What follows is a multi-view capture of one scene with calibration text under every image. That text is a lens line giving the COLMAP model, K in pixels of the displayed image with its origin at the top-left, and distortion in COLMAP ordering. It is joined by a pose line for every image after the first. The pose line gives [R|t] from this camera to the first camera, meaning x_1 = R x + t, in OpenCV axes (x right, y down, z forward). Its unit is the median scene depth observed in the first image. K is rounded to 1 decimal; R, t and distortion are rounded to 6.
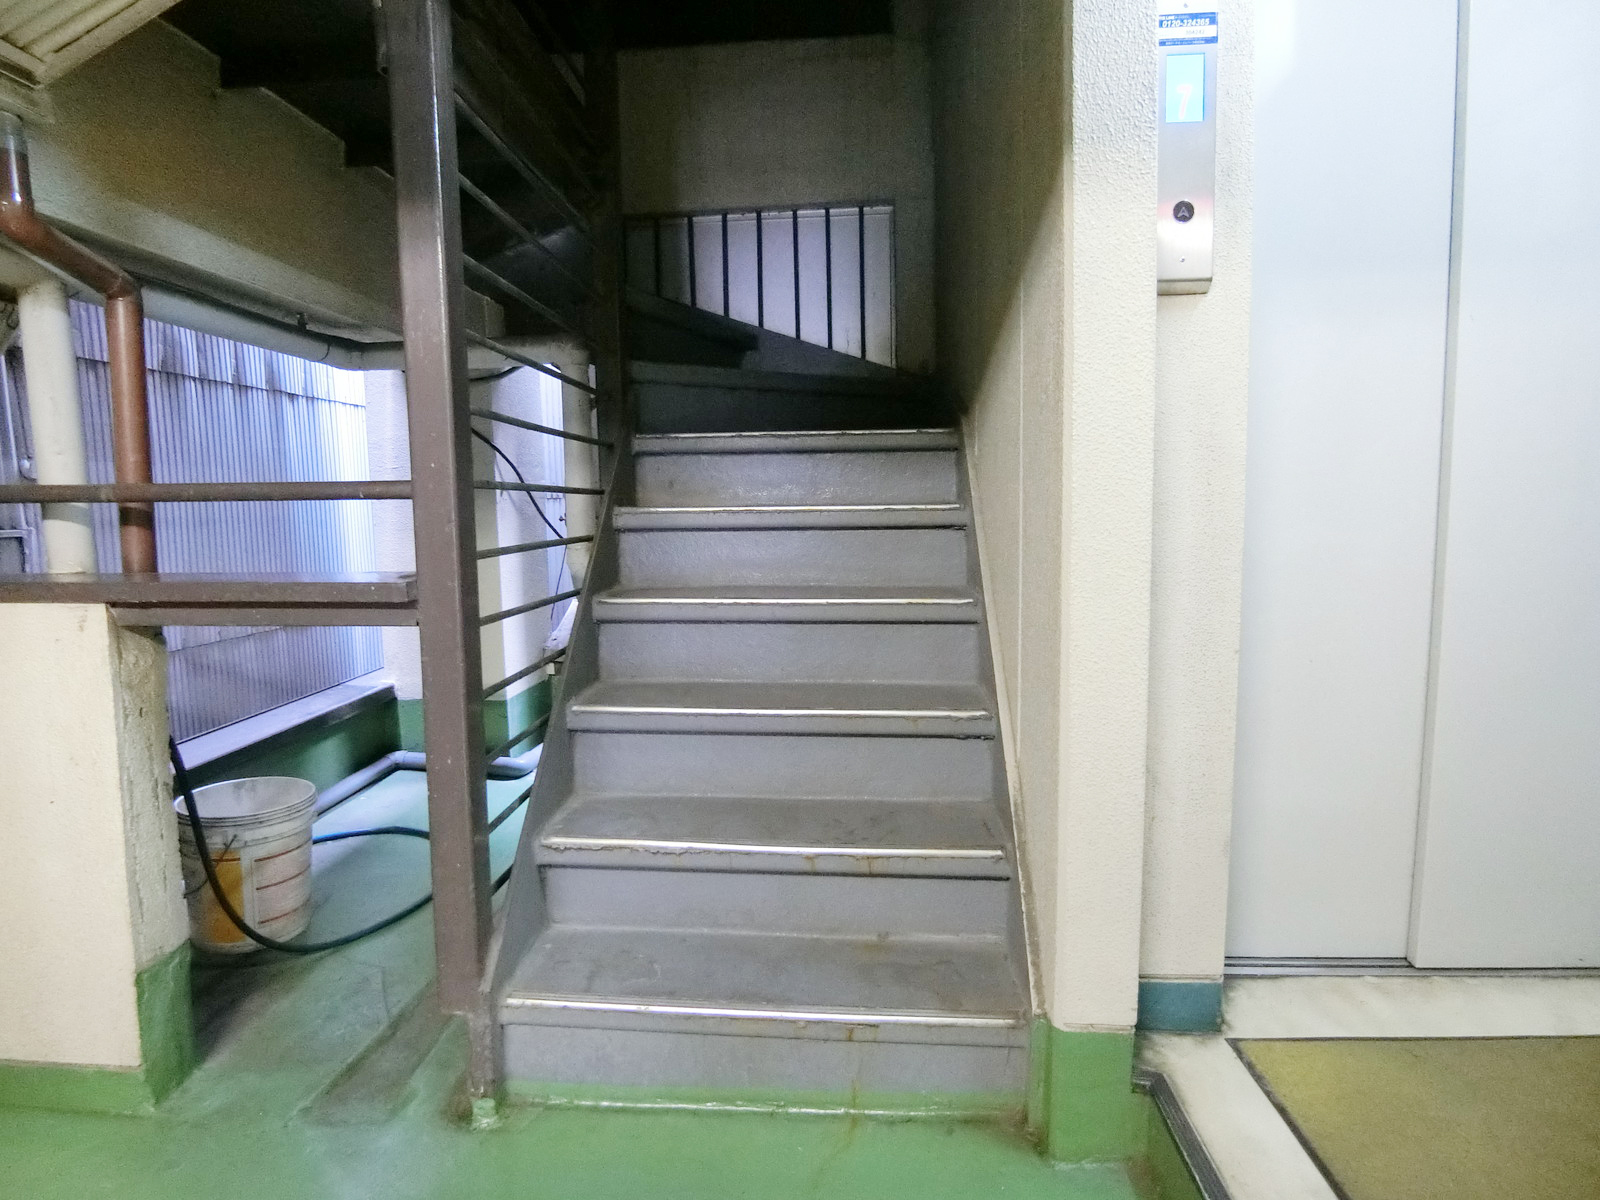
lens RADIAL K [[888.1, 0, 800.0], [0, 888.1, 600.0], [0, 0, 1]] dist [-0.048881, -0.000568]
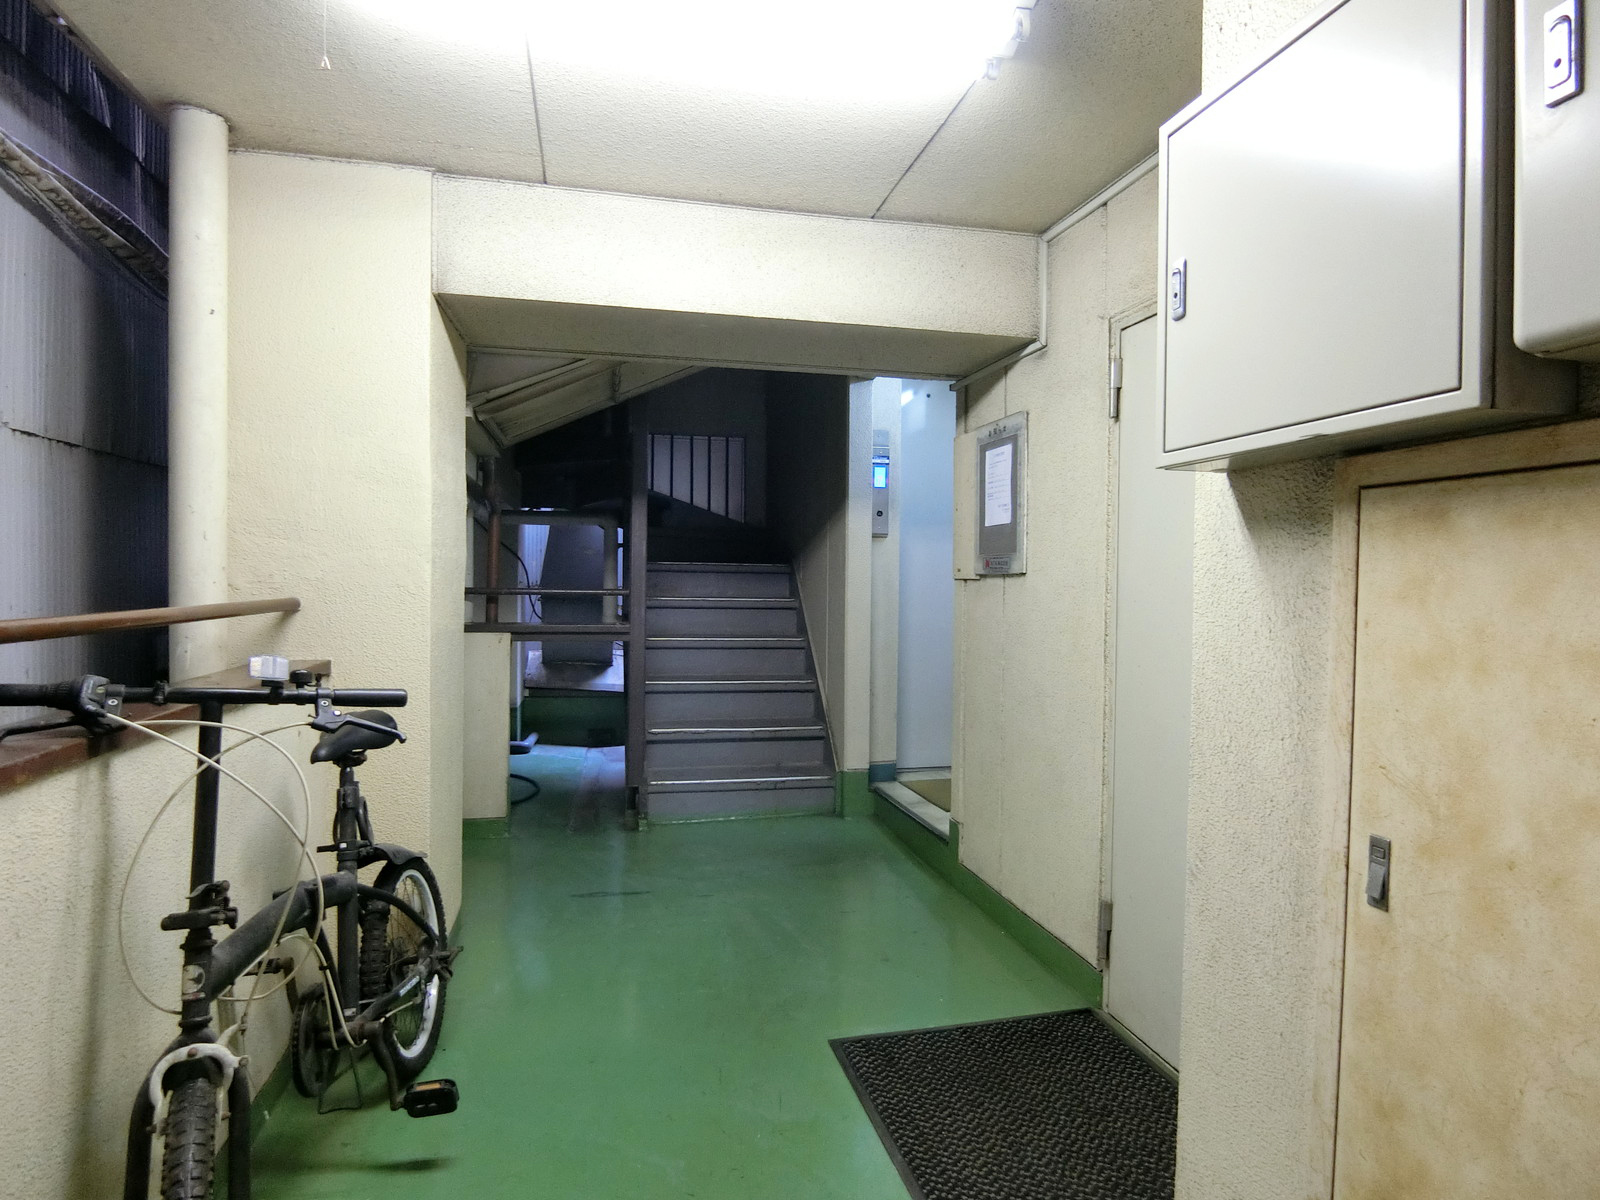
lens RADIAL K [[888.1, 0, 800.0], [0, 888.1, 600.0], [0, 0, 1]] dist [-0.048881, -0.000568]
pose [[0.958171, 0.015129, 0.285797, -0.619116], [0.008088, 0.996772, -0.079881, 0.106894], [-0.286083, 0.078851, 0.954955, -1.616186]]
